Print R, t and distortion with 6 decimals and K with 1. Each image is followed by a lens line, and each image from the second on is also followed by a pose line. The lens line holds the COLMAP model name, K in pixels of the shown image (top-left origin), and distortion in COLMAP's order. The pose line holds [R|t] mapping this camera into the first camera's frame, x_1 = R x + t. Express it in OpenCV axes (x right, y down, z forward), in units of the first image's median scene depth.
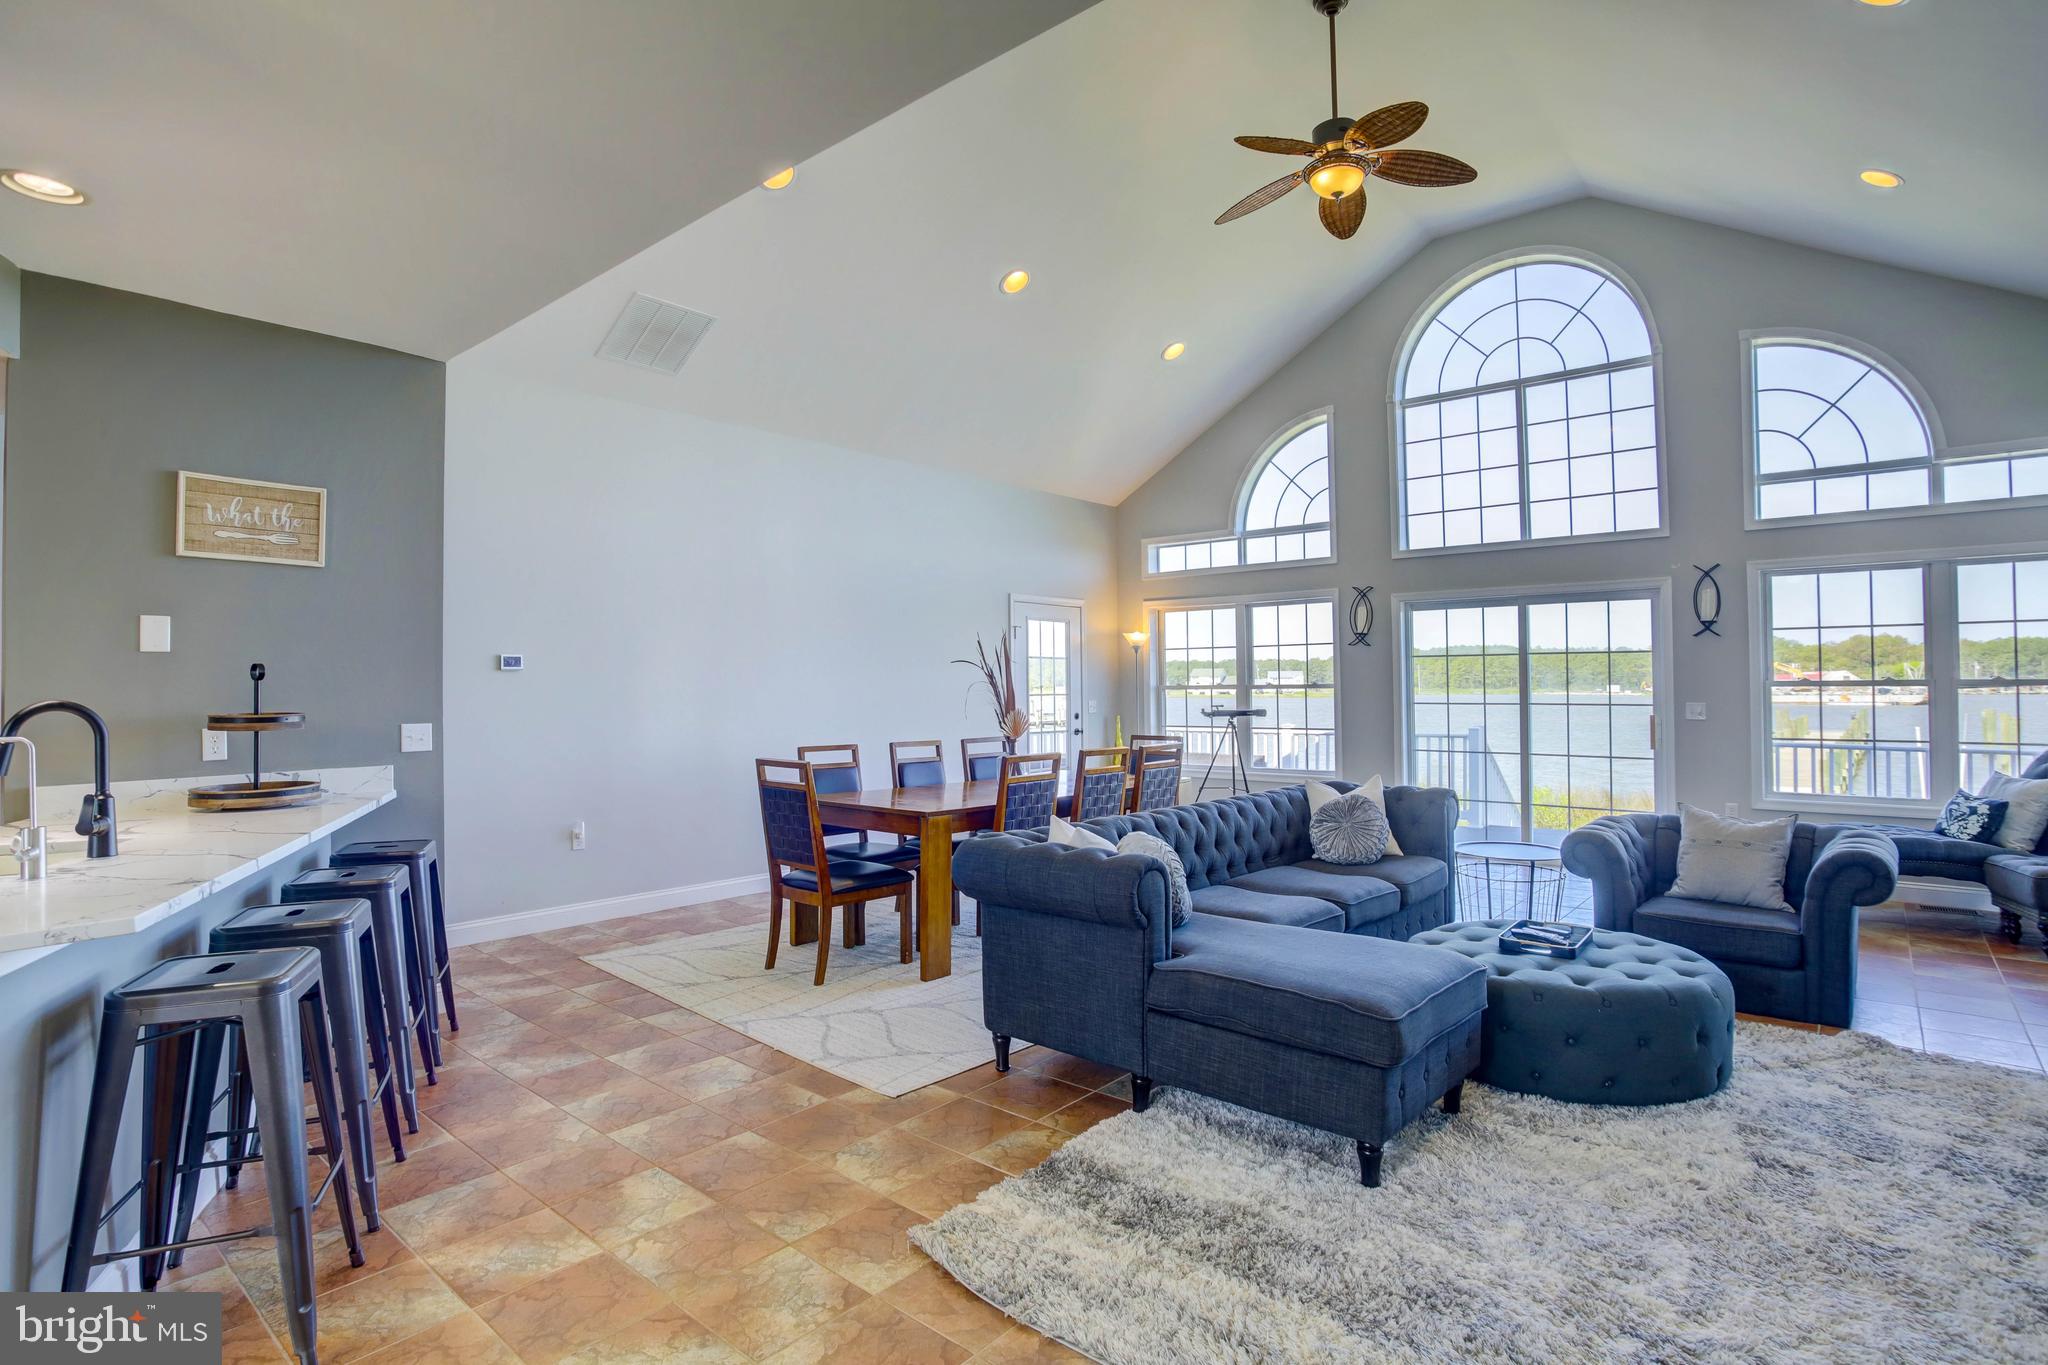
lens RADIAL K [[1018.0, 0, 1024.2], [0, 1018.0, 673.9], [0, 0, 1]] dist [-0.049341, 0.021013]
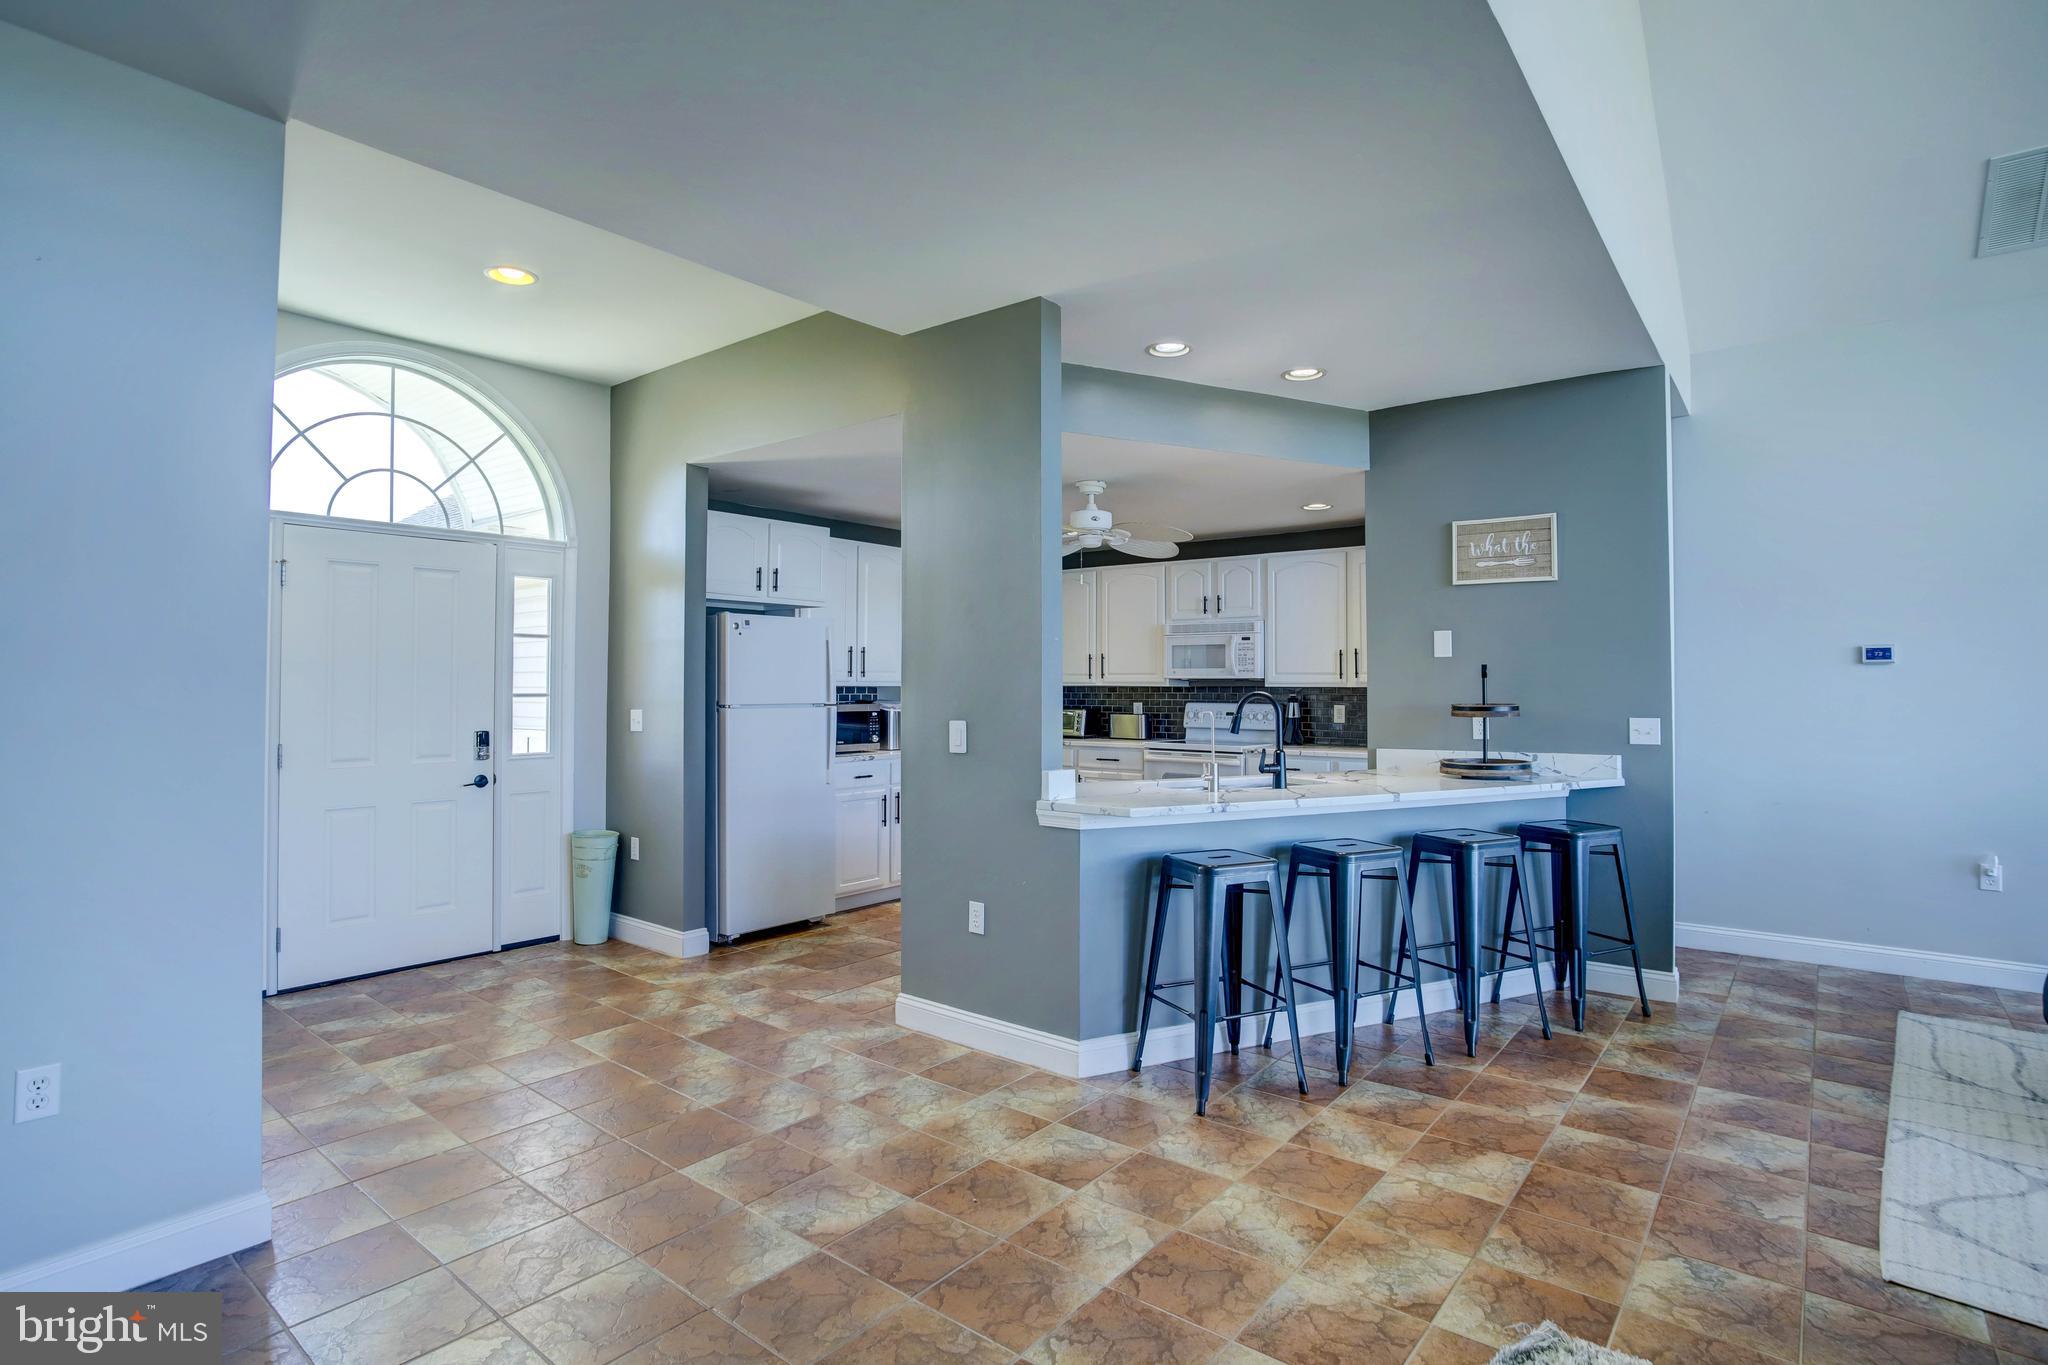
lens RADIAL K [[1018.0, 0, 1024.2], [0, 1018.0, 673.9], [0, 0, 1]] dist [-0.049341, 0.021013]
pose [[0.035830, -0.005508, -0.999343, 0.270991], [0.012315, 0.999911, -0.005070, 0.000566], [0.999282, -0.012125, 0.035894, 0.201164]]
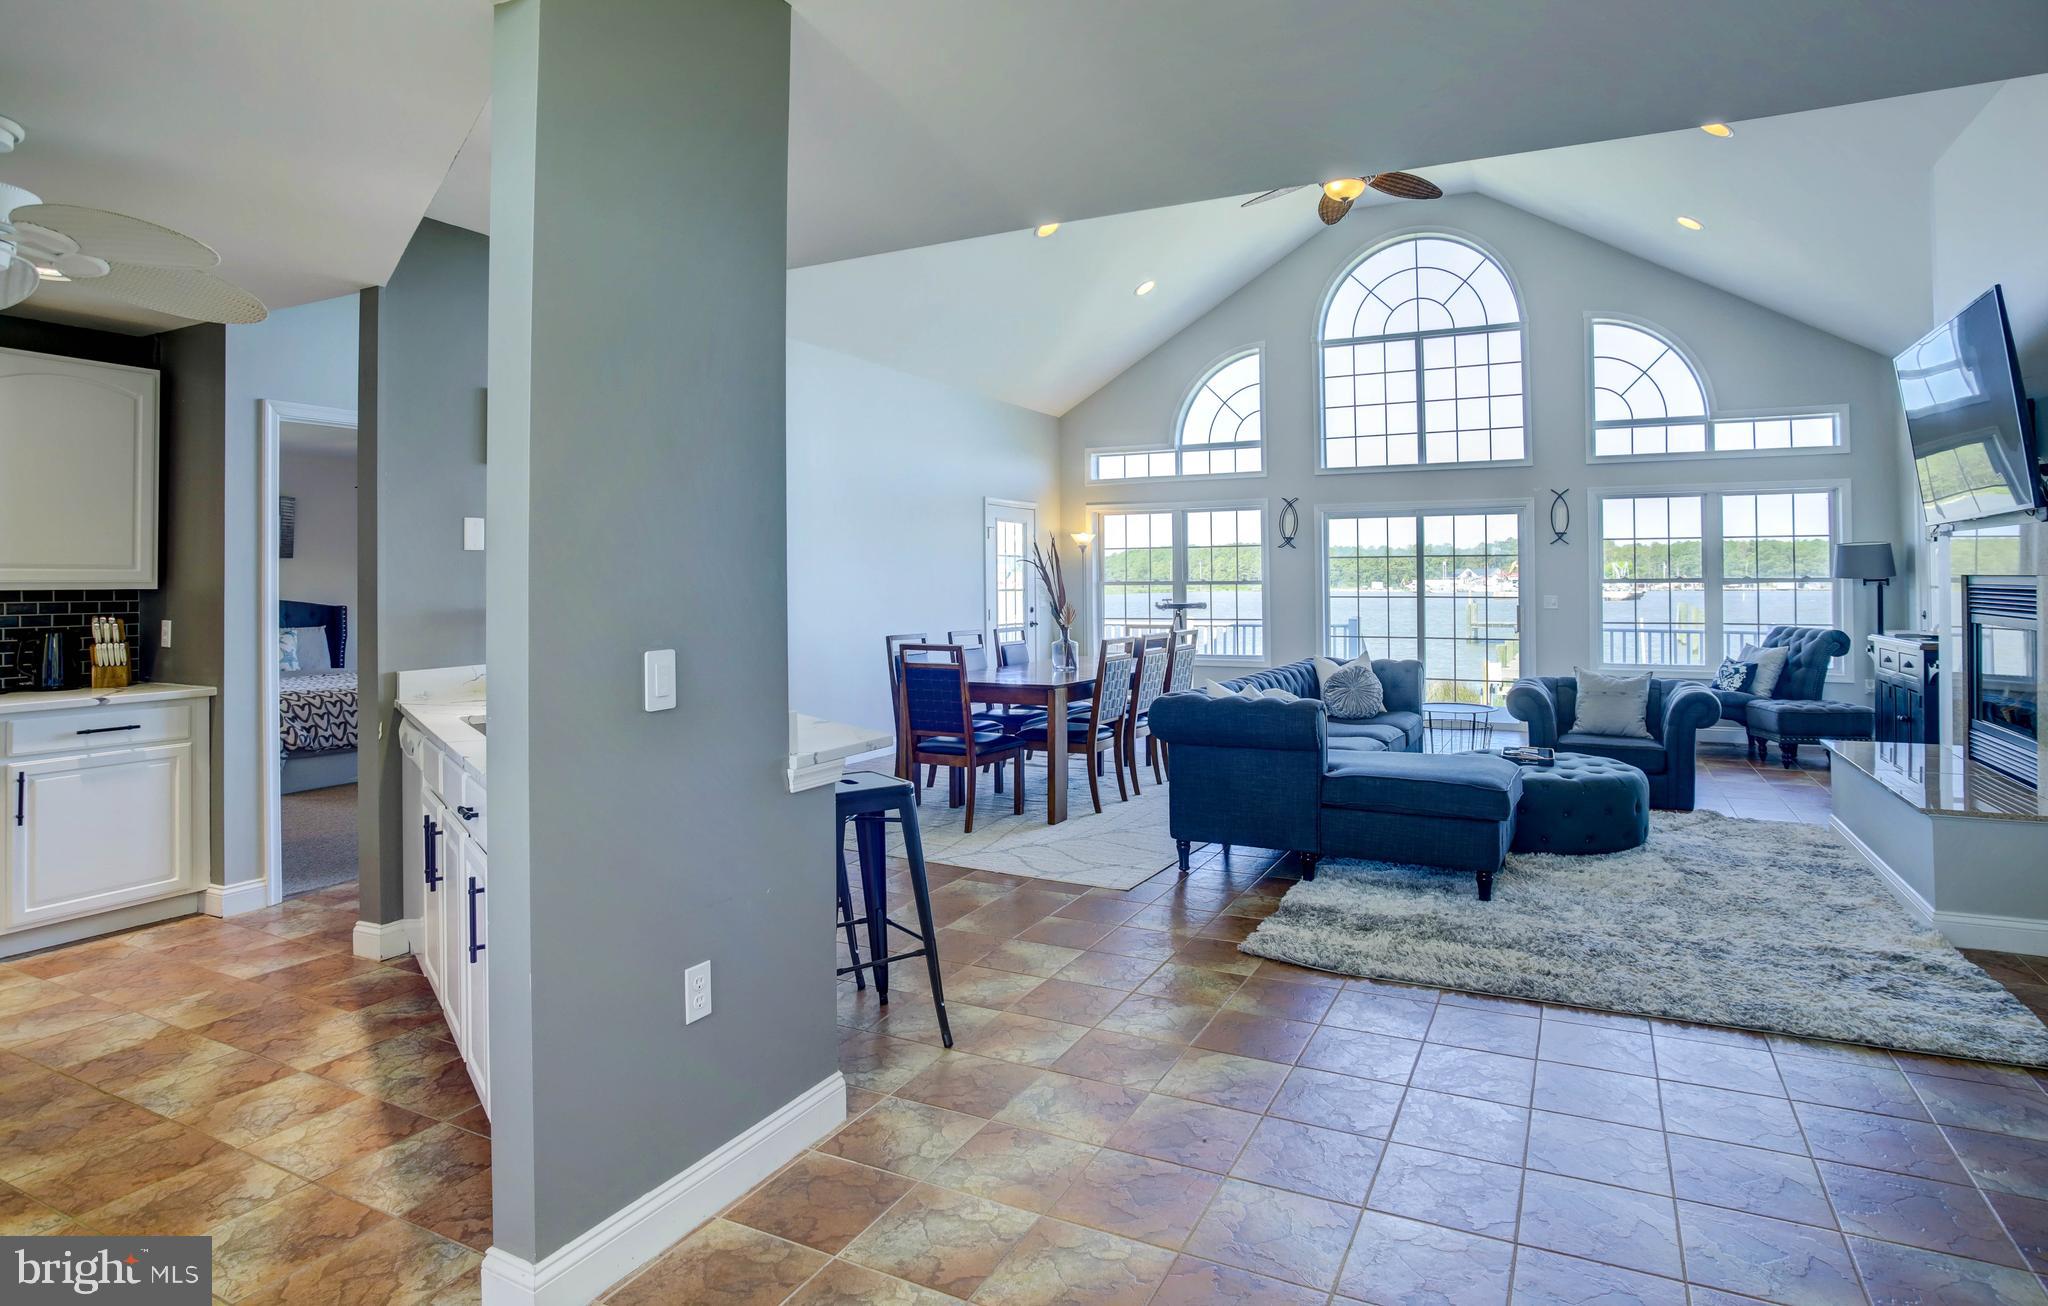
lens RADIAL K [[1084.3, 0, 1090.6], [0, 1084.3, 573.6], [0, 0, 1]] dist [-0.034337, 0.000079]
pose [[0.961691, 0.003362, 0.274117, -0.298196], [-0.004401, 0.999985, 0.003178, -0.001341], [-0.274102, -0.004263, 0.961691, -0.186750]]
